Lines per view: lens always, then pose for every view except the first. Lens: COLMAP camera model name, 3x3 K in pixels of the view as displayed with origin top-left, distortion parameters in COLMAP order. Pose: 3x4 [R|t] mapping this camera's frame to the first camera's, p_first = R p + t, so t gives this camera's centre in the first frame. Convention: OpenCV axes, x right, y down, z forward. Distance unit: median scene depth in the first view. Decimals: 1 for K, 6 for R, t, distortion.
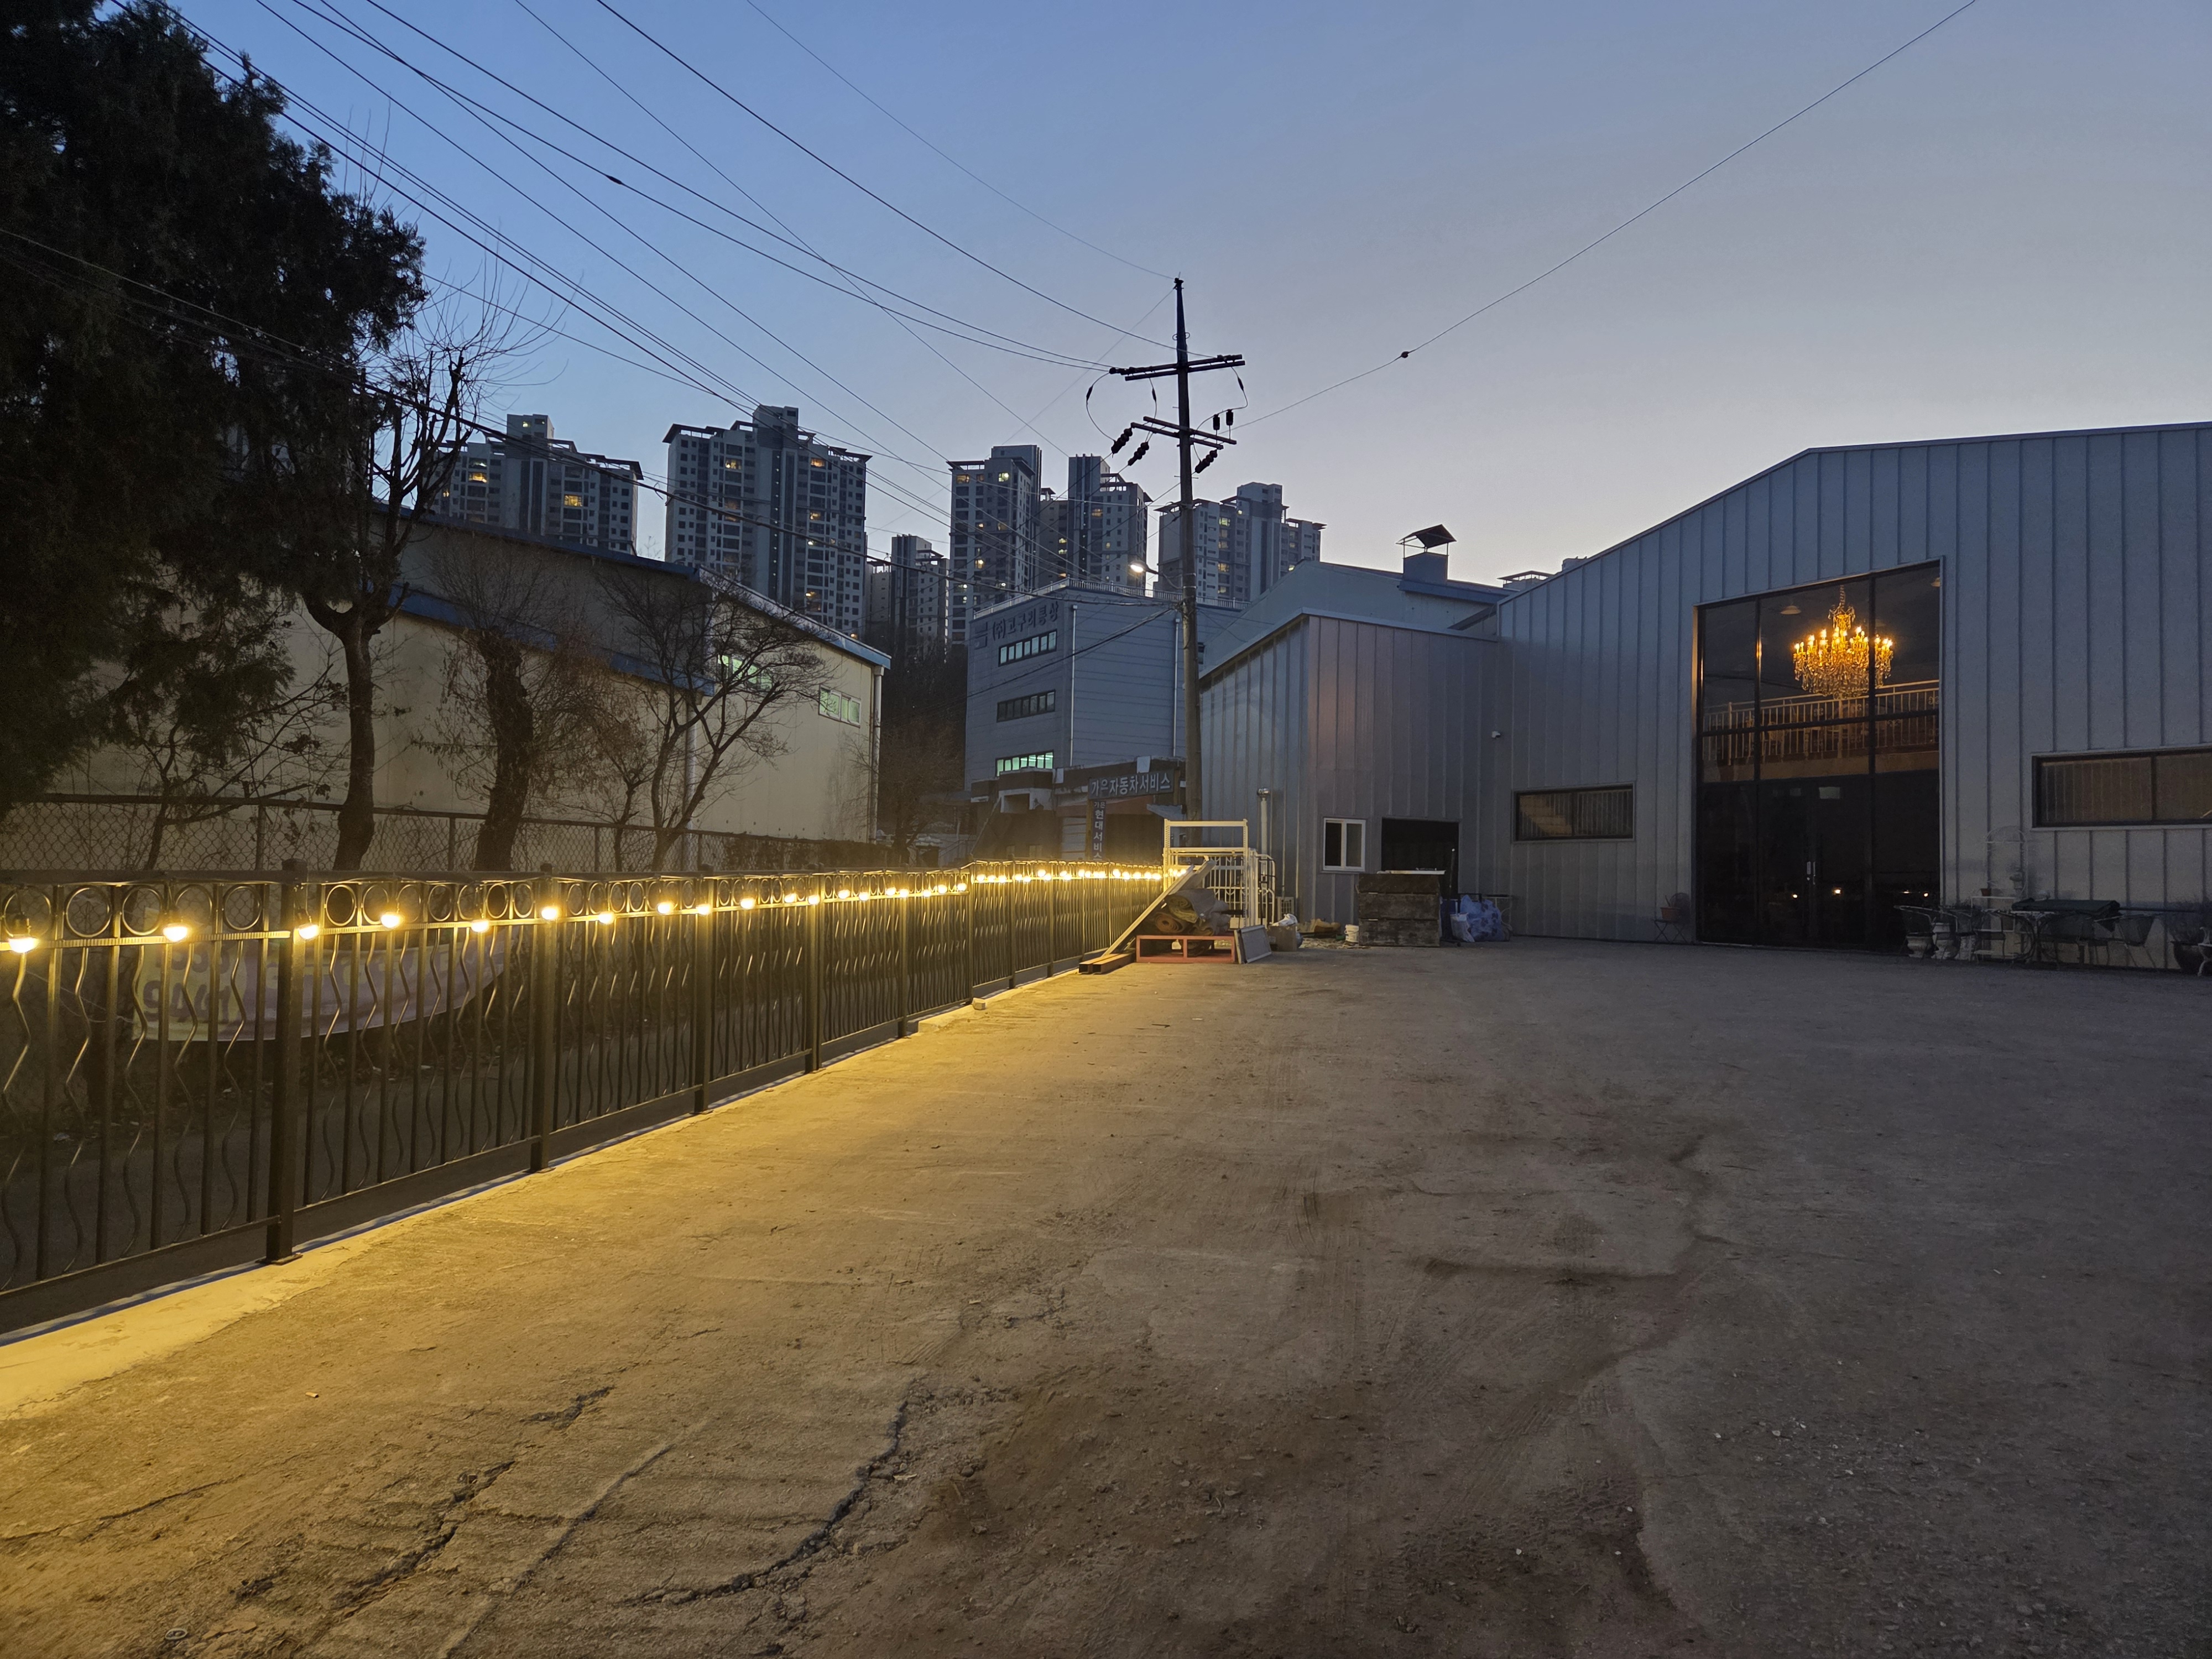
lens RADIAL K [[1469.9, 0, 1133.3], [0, 1469.9, 831.2], [0, 0, 1]] dist [0.081704, -0.066829]
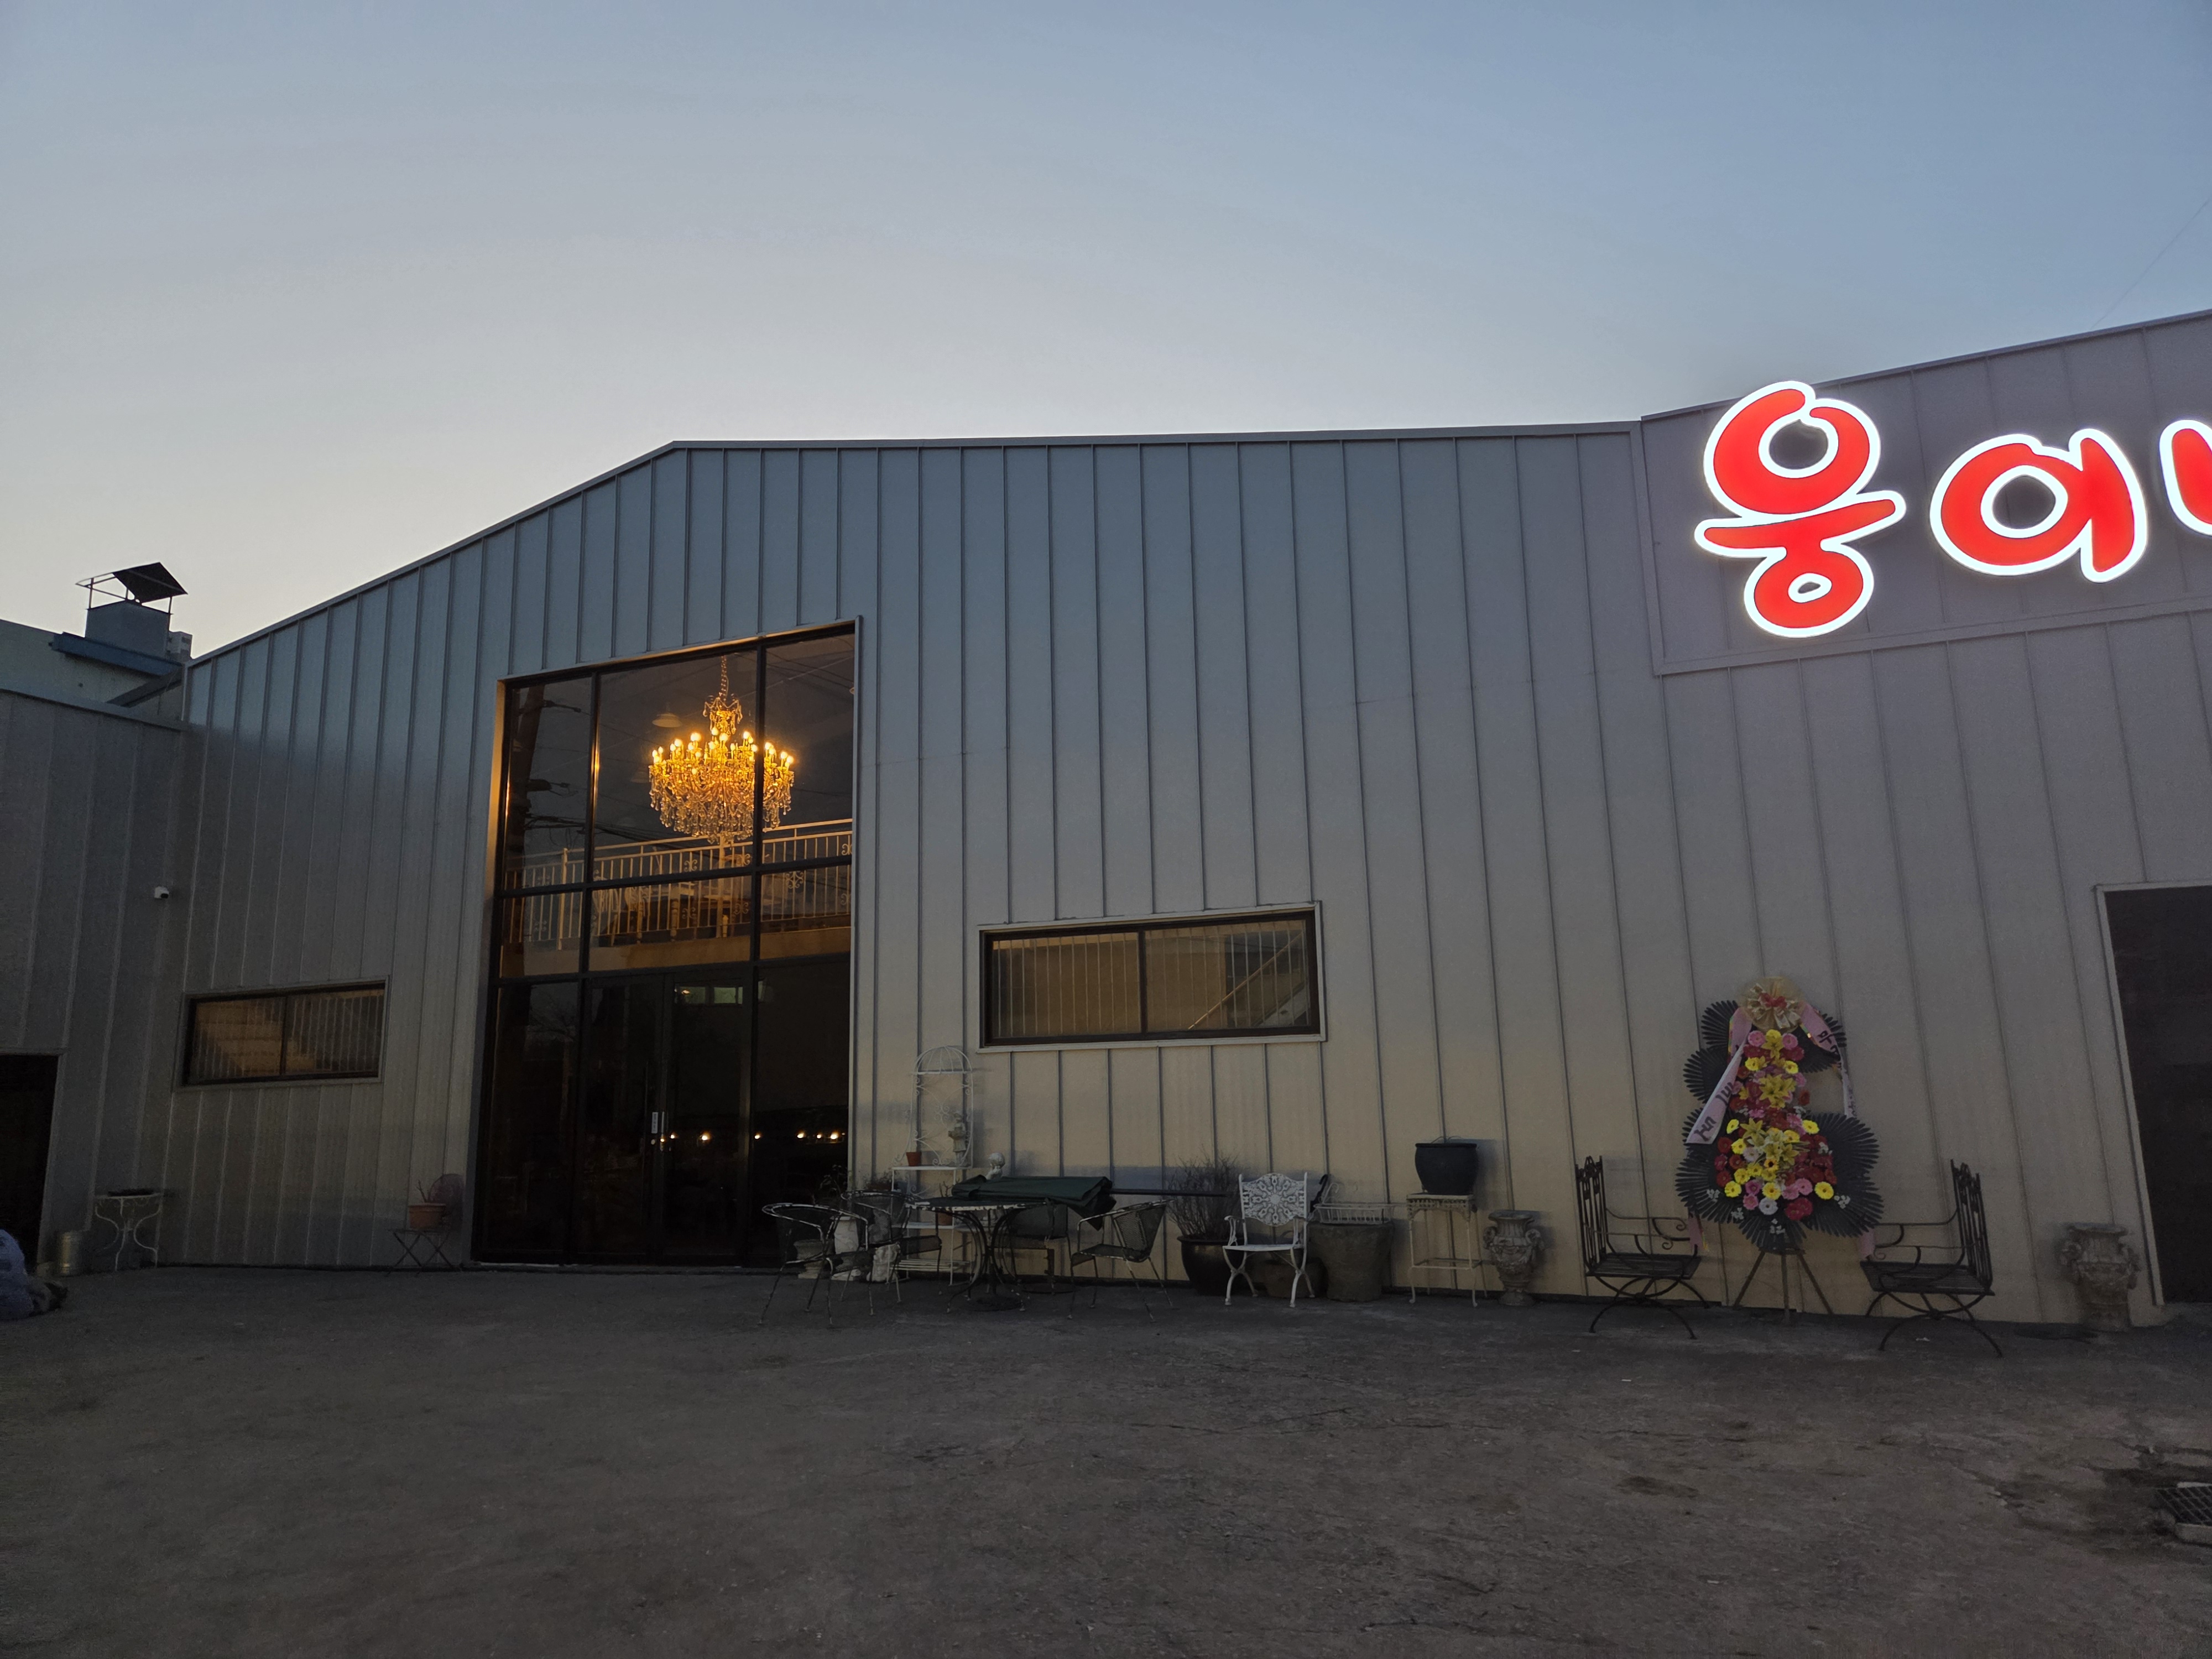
lens RADIAL K [[1469.9, 0, 1106.2], [0, 1469.9, 809.5], [0, 0, 1]] dist [0.081704, -0.066829]
pose [[0.801420, 0.085314, 0.591987, 0.250523], [0.013292, 0.986990, -0.160234, -0.001000], [-0.597955, 0.136283, 0.789859, 0.436315]]
